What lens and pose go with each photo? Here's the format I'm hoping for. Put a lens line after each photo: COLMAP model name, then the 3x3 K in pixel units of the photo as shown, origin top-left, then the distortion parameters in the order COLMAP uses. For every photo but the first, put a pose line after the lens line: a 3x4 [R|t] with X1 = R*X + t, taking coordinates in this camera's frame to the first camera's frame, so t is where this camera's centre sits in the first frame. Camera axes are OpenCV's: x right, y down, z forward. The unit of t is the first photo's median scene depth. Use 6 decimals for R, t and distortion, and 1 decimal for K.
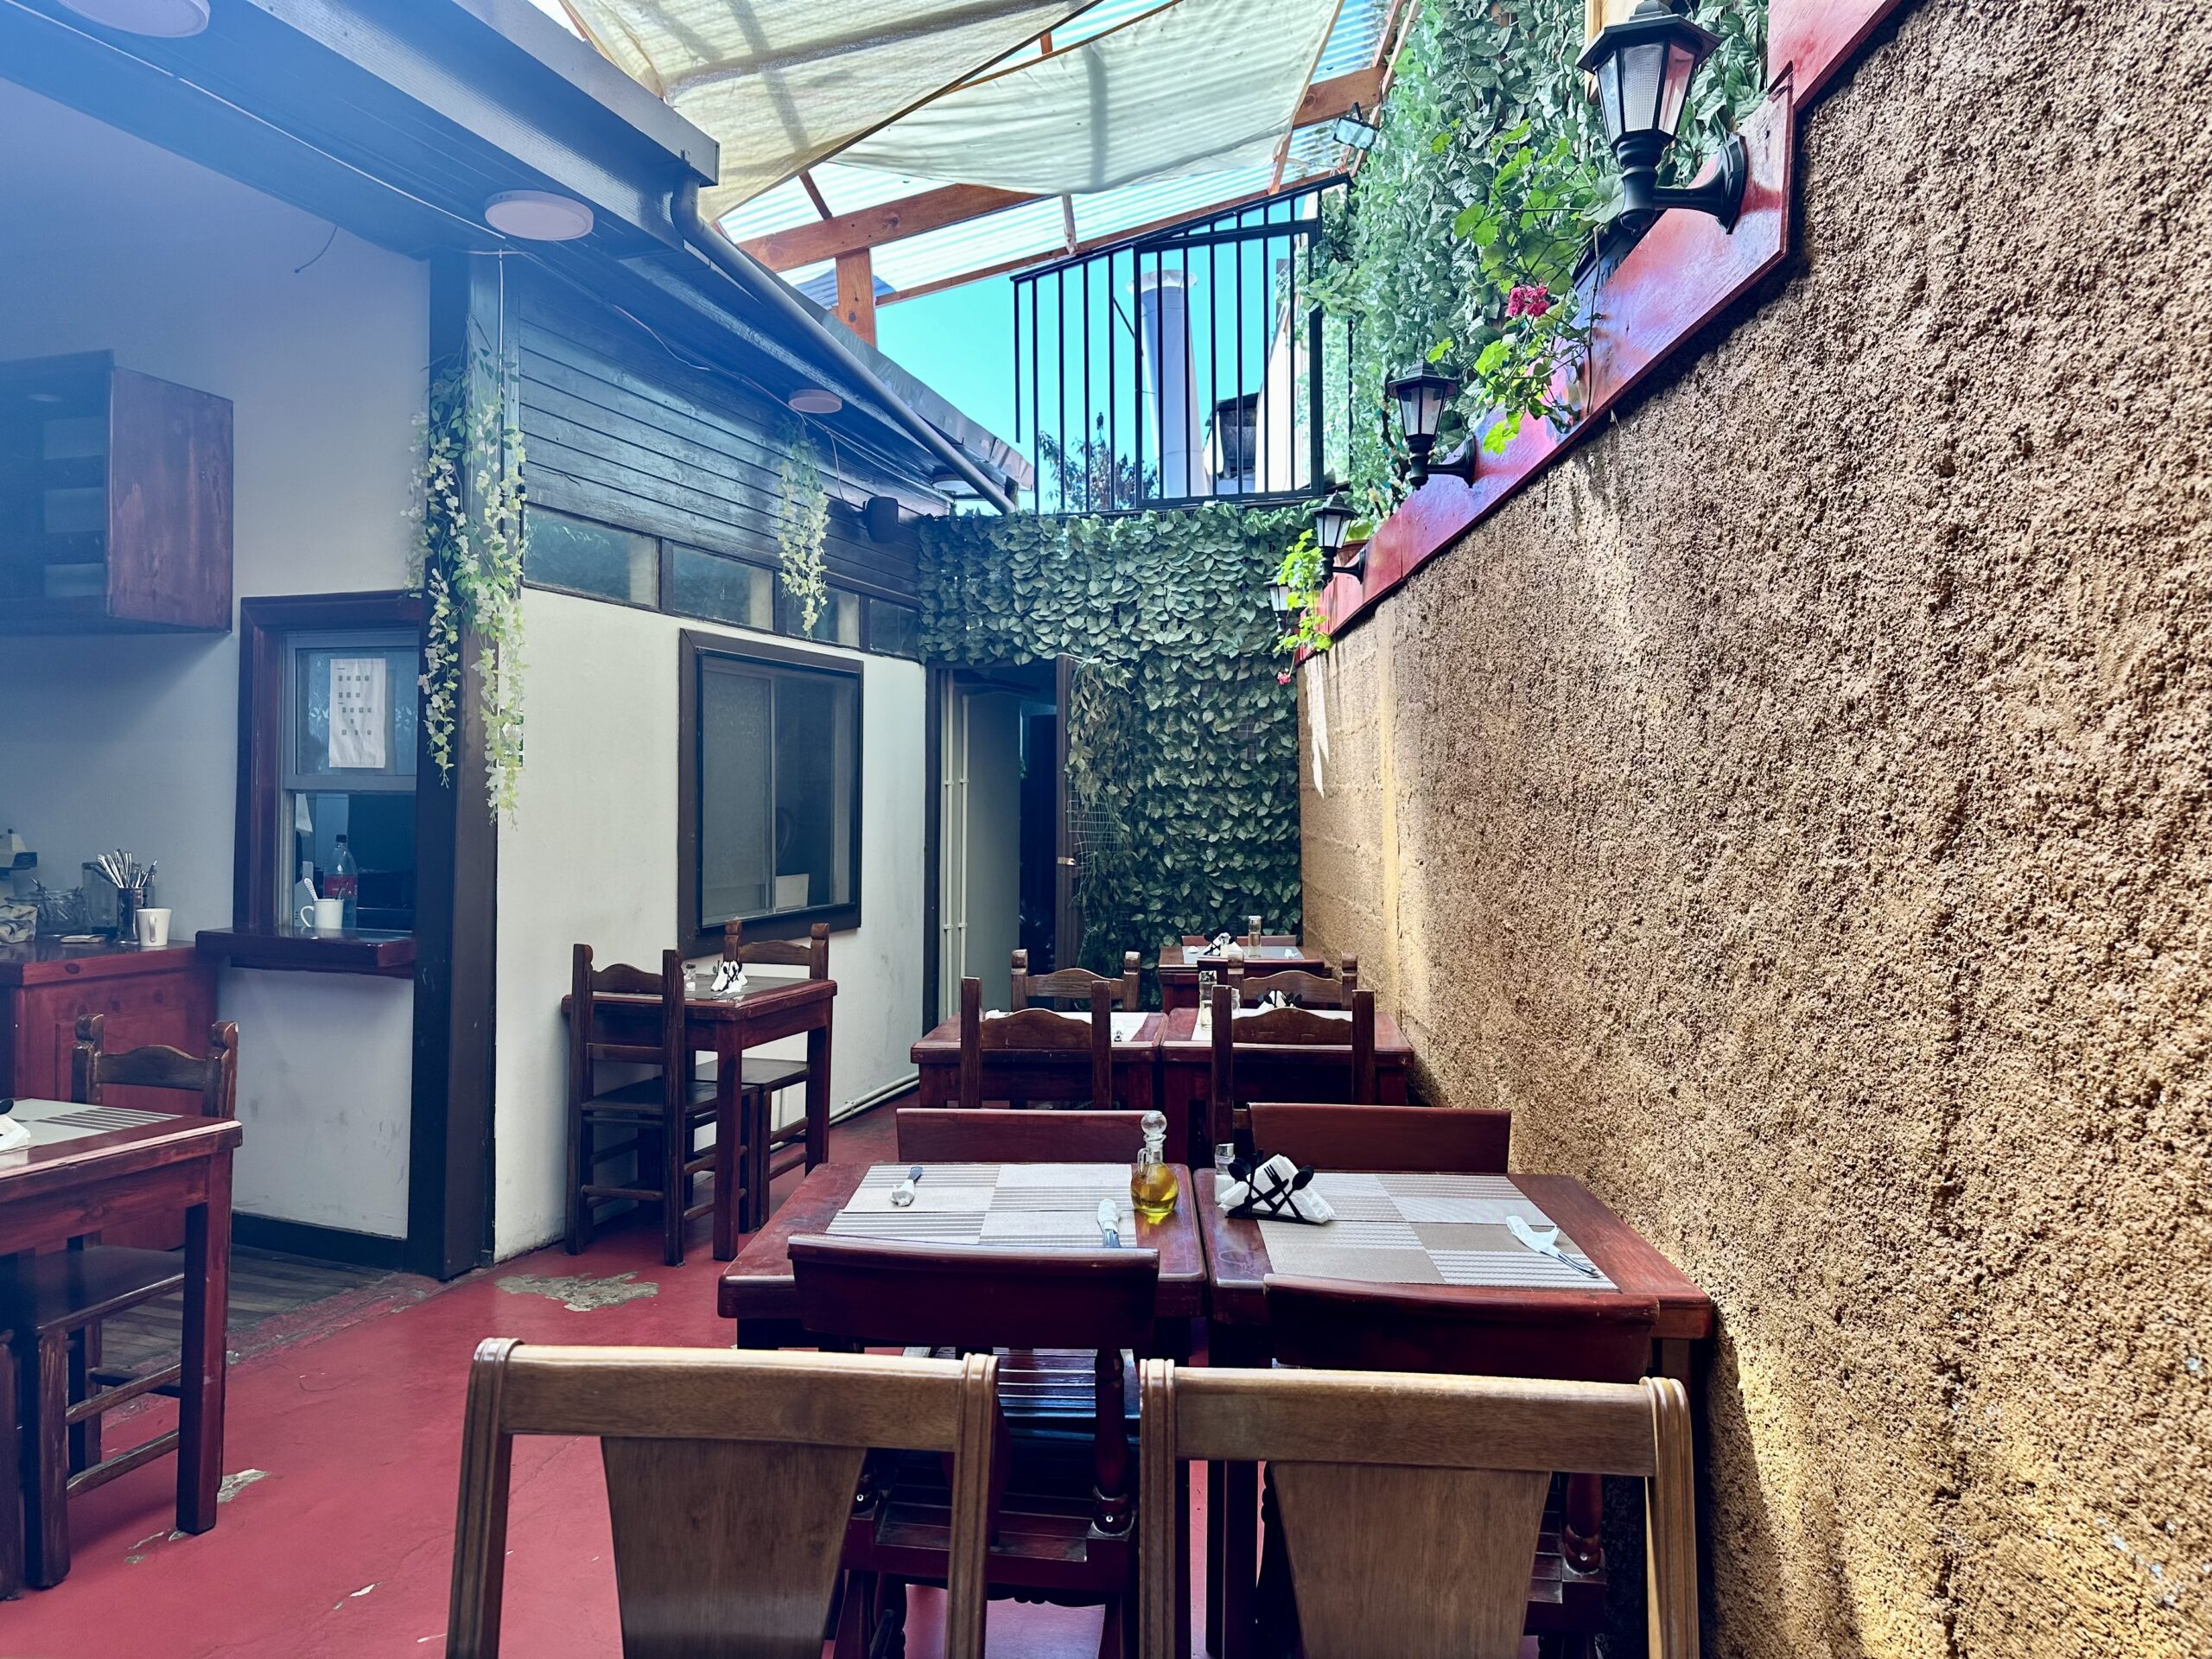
lens RADIAL K [[1518.7, 0, 1102.5], [0, 1518.7, 833.1], [0, 0, 1]] dist [0.142929, -0.216949]
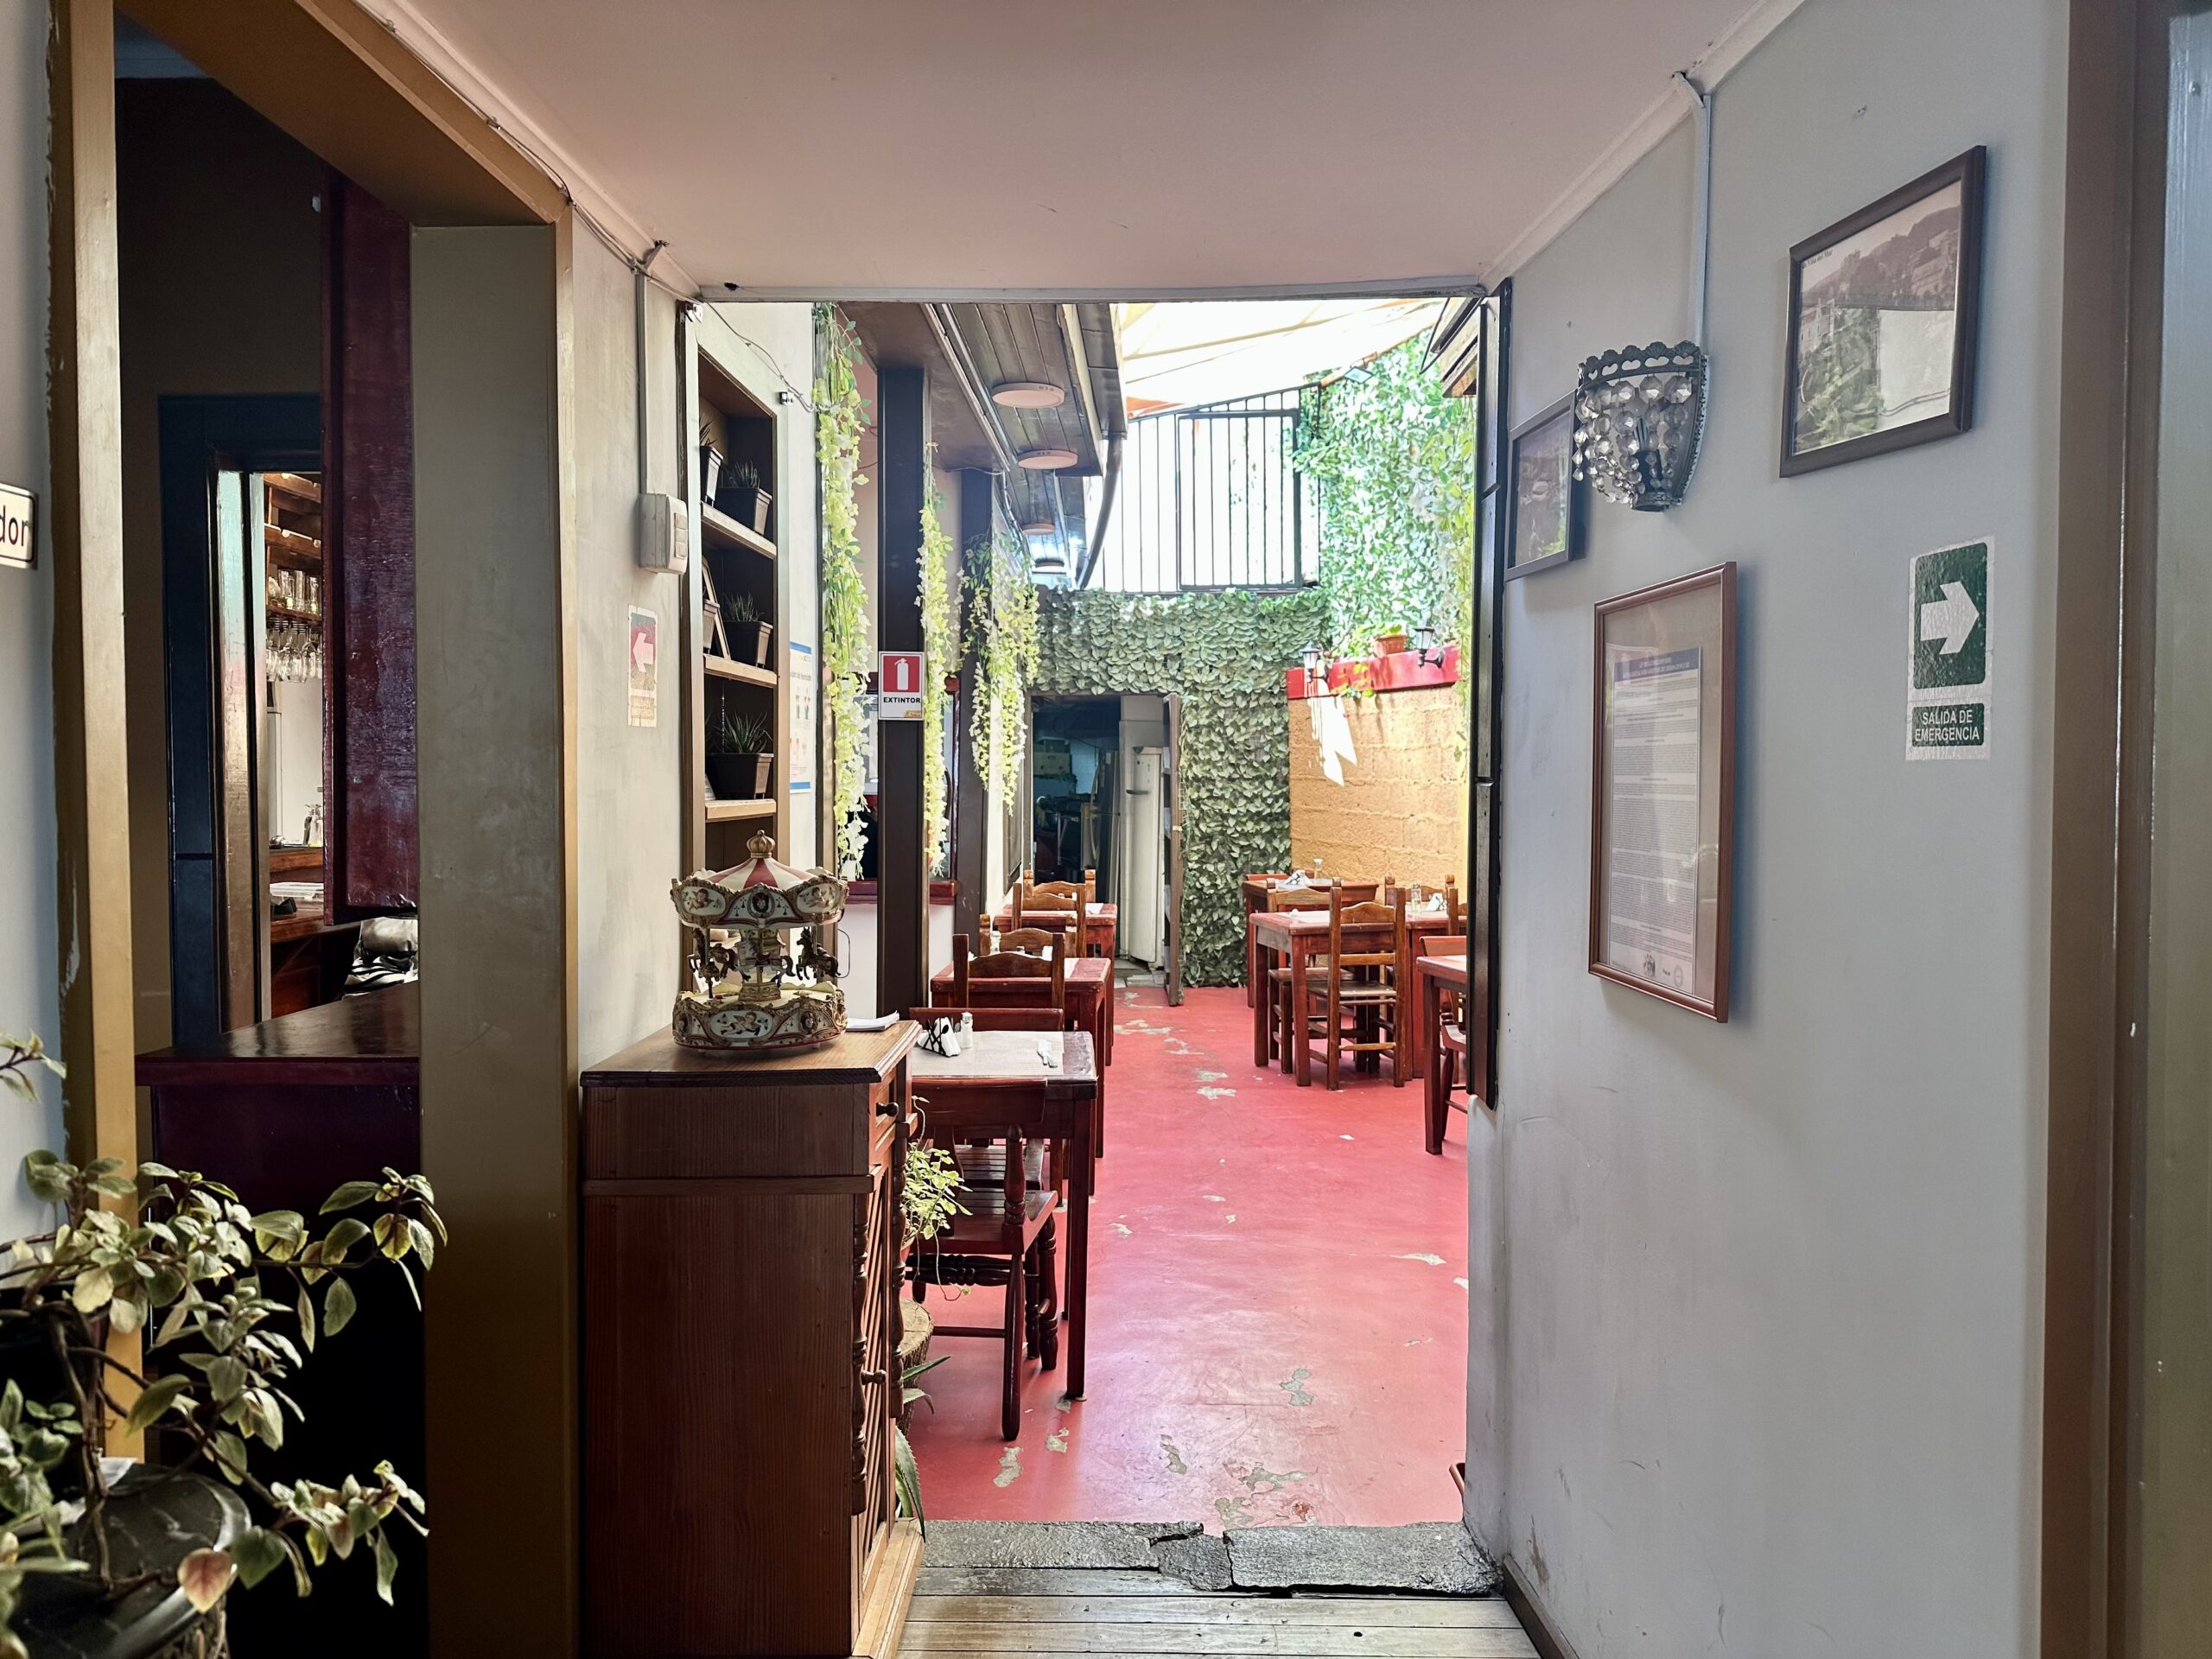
lens RADIAL K [[1518.7, 0, 1102.5], [0, 1518.7, 833.1], [0, 0, 1]] dist [0.142929, -0.216949]
pose [[0.954589, -0.020158, 0.297244, -0.502661], [0.013859, 0.999633, 0.023282, -0.012175], [-0.297605, -0.018105, 0.954518, -0.405808]]
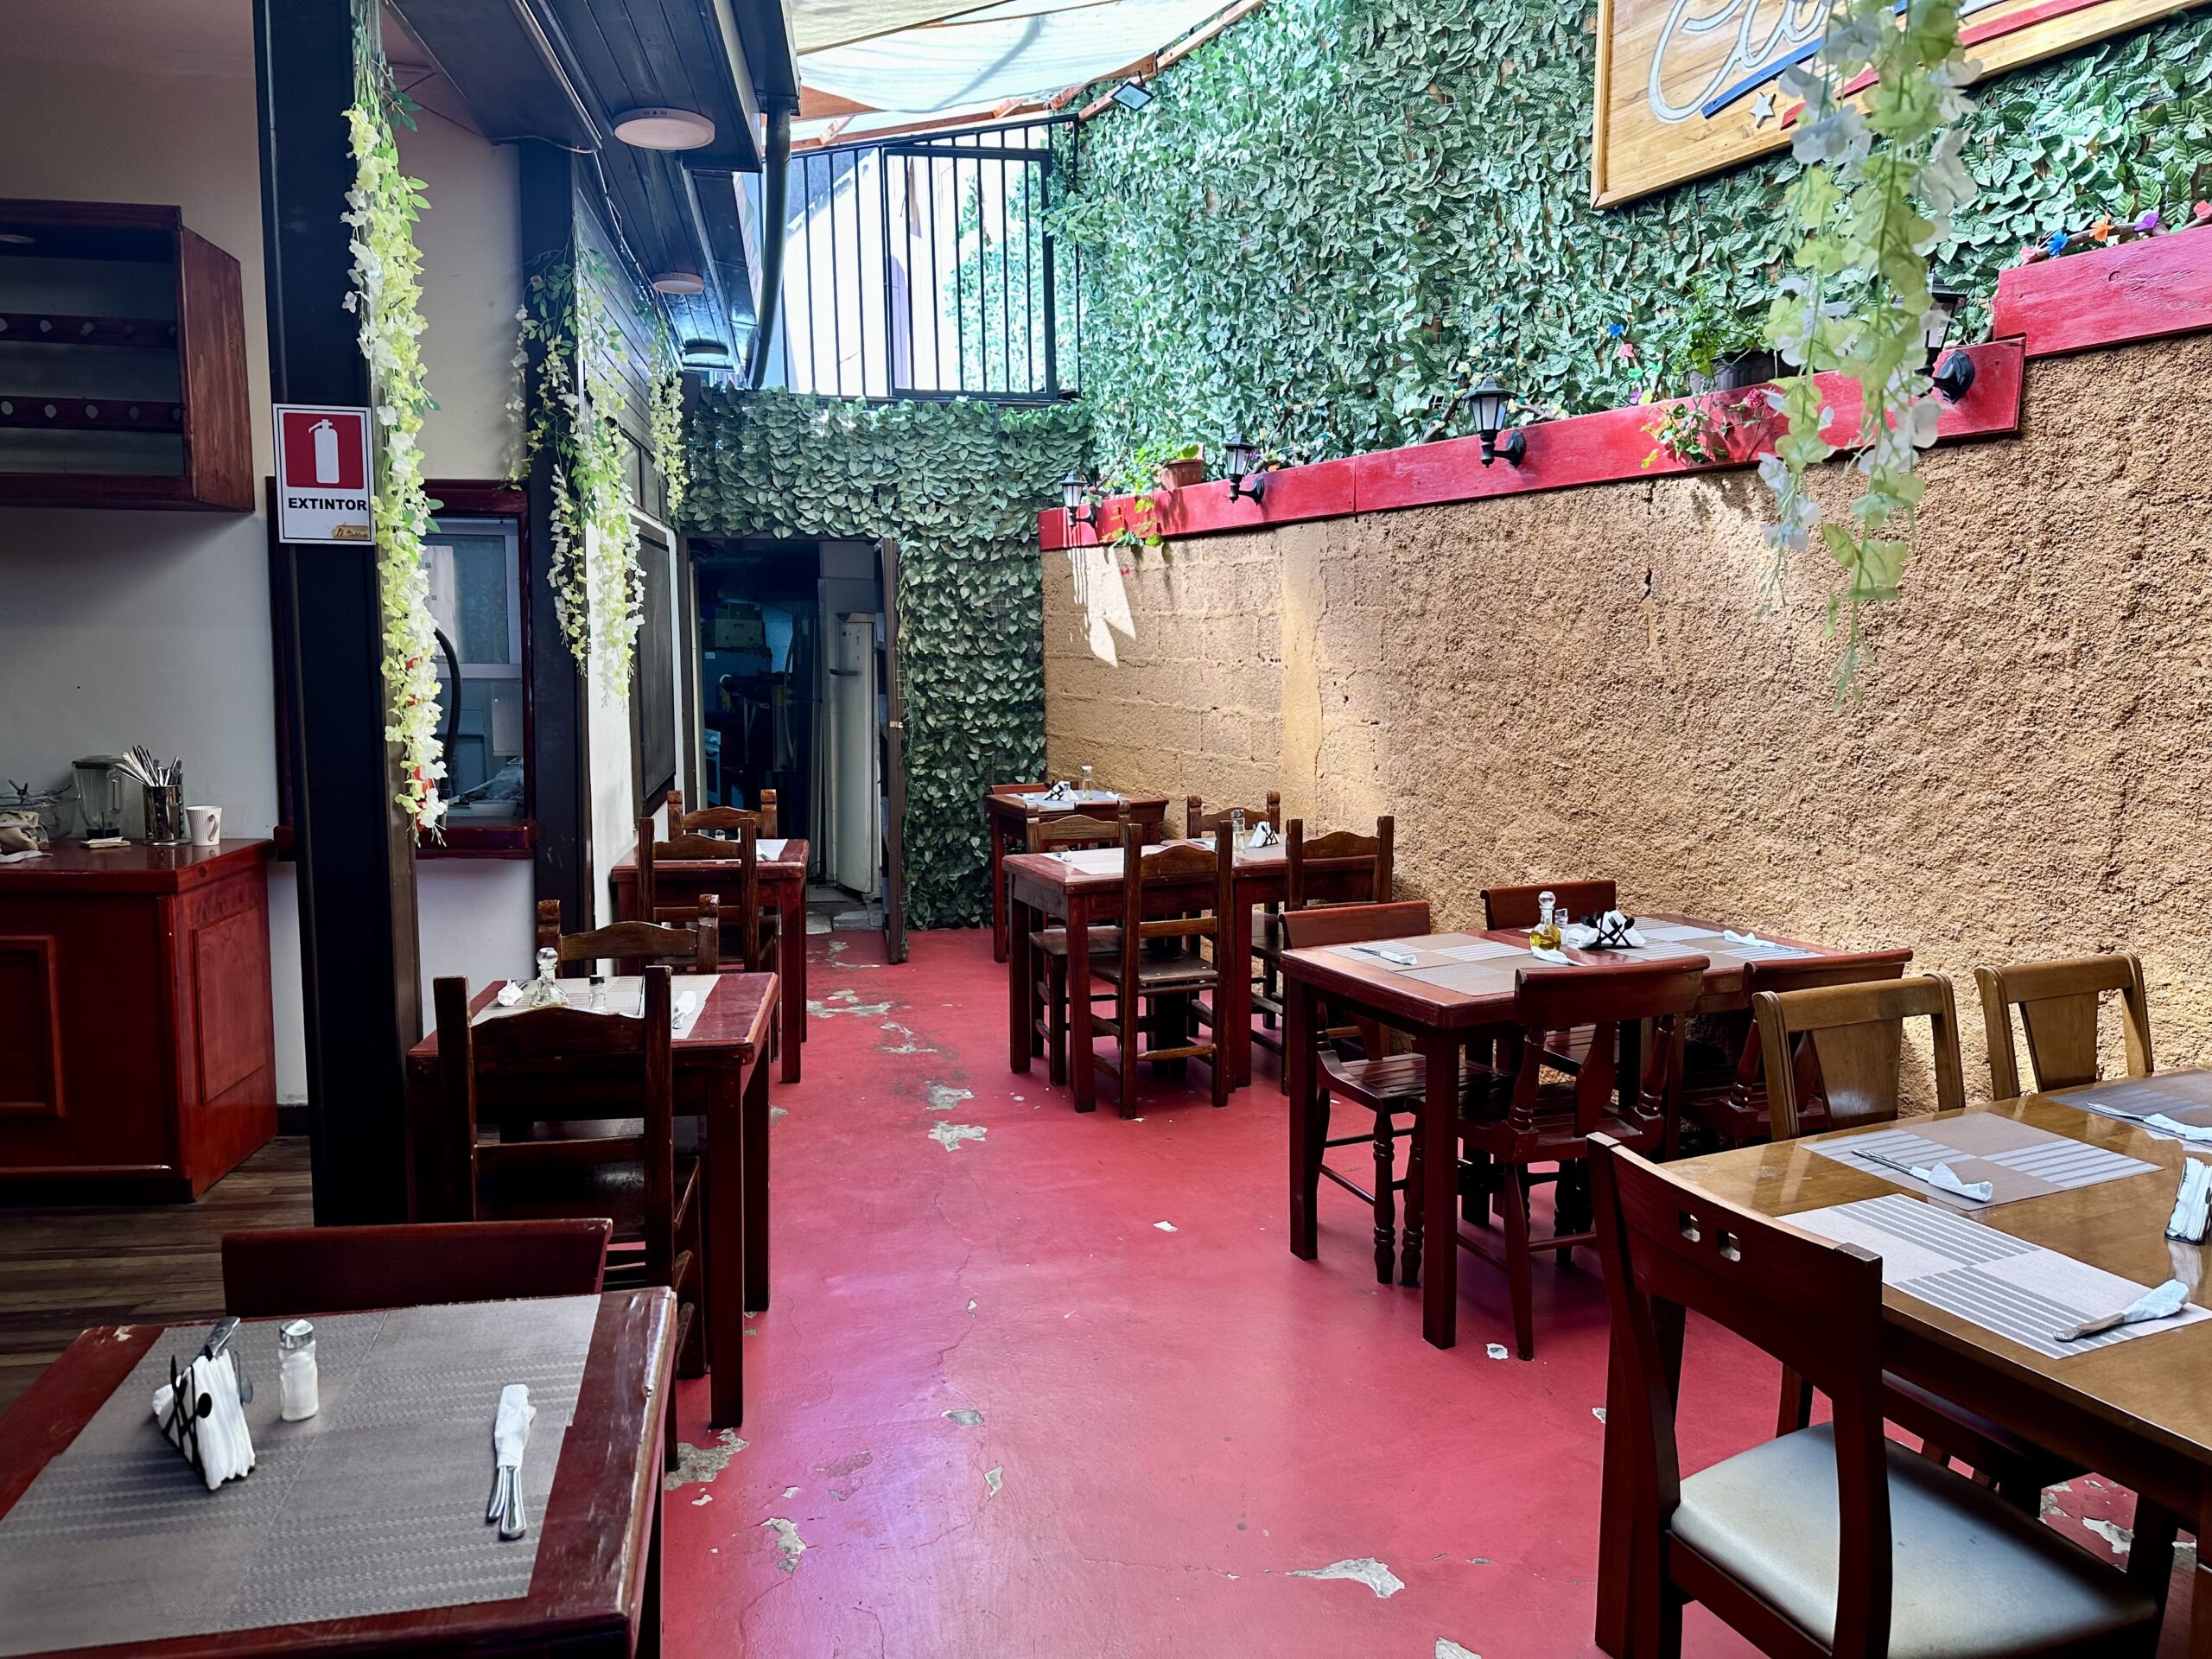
lens RADIAL K [[1518.7, 0, 1102.5], [0, 1518.7, 833.1], [0, 0, 1]] dist [0.142929, -0.216949]
pose [[0.885887, -0.062543, 0.459665, -0.374237], [0.013753, 0.993975, 0.108737, -0.020222], [-0.463696, -0.090007, 0.881411, -0.066794]]
